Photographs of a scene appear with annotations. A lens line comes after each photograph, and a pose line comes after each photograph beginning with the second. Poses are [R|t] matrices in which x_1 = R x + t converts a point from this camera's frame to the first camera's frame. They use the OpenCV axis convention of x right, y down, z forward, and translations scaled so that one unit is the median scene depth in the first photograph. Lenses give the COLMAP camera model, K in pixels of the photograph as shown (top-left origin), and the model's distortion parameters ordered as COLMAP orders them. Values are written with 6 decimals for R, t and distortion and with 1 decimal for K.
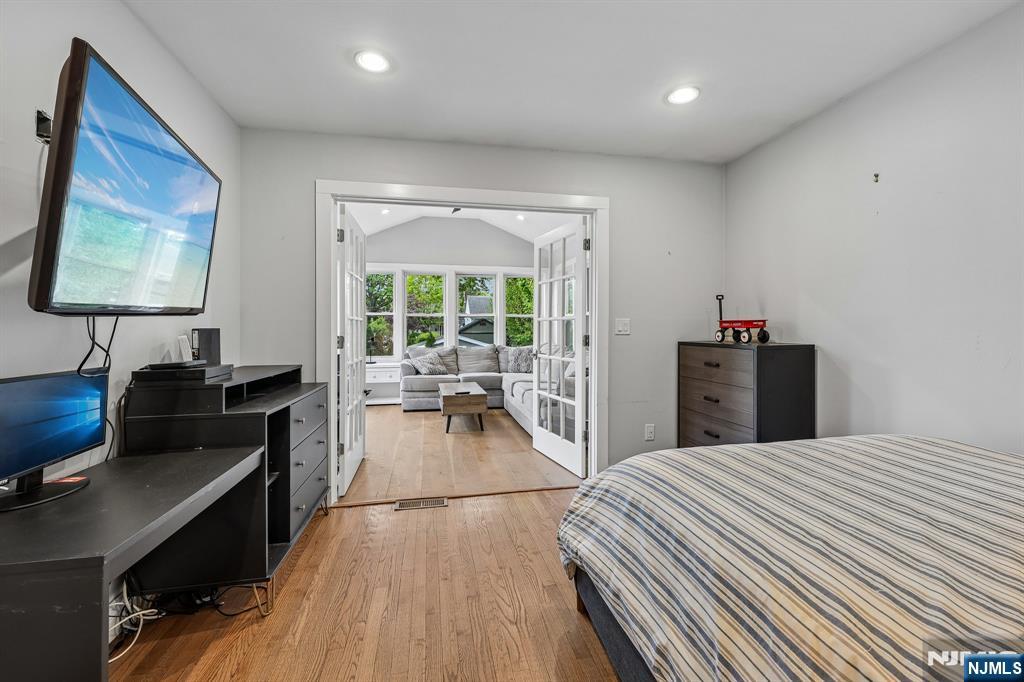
lens RADIAL K [[418.1, 0, 511.3], [0, 418.1, 330.6], [0, 0, 1]] dist [0.003768, -0.000234]
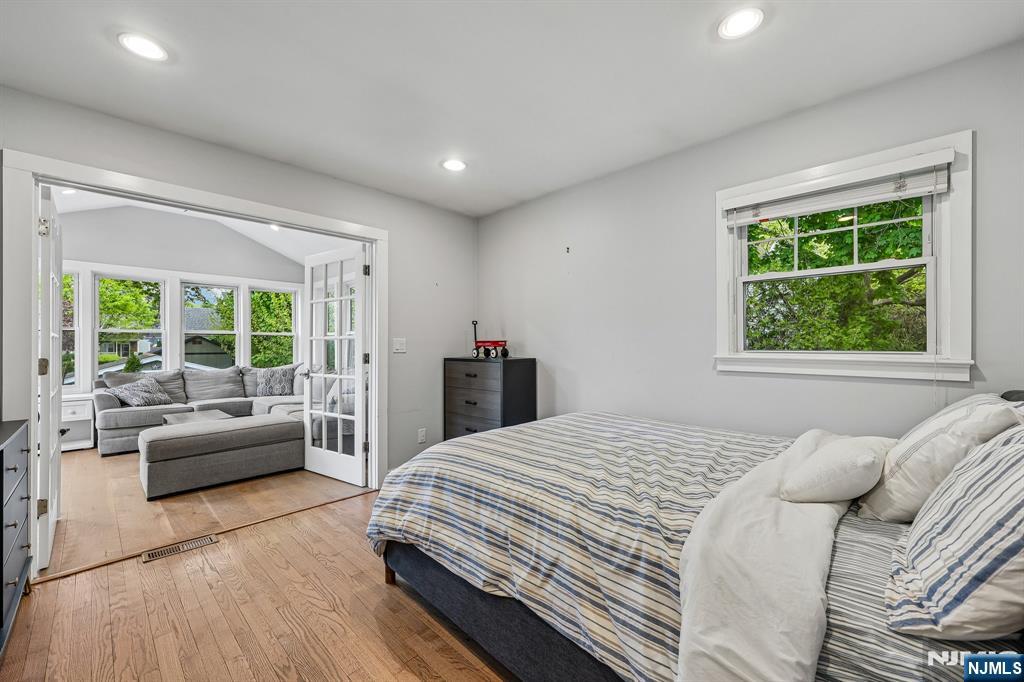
lens RADIAL K [[418.1, 0, 514.3], [0, 418.1, 343.9], [0, 0, 1]] dist [0.003768, -0.000234]
pose [[0.821188, 0.001456, 0.570656, -0.131844], [0.006001, 0.999919, -0.011186, 0.000165], [-0.570626, 0.012610, 0.821113, -0.116848]]
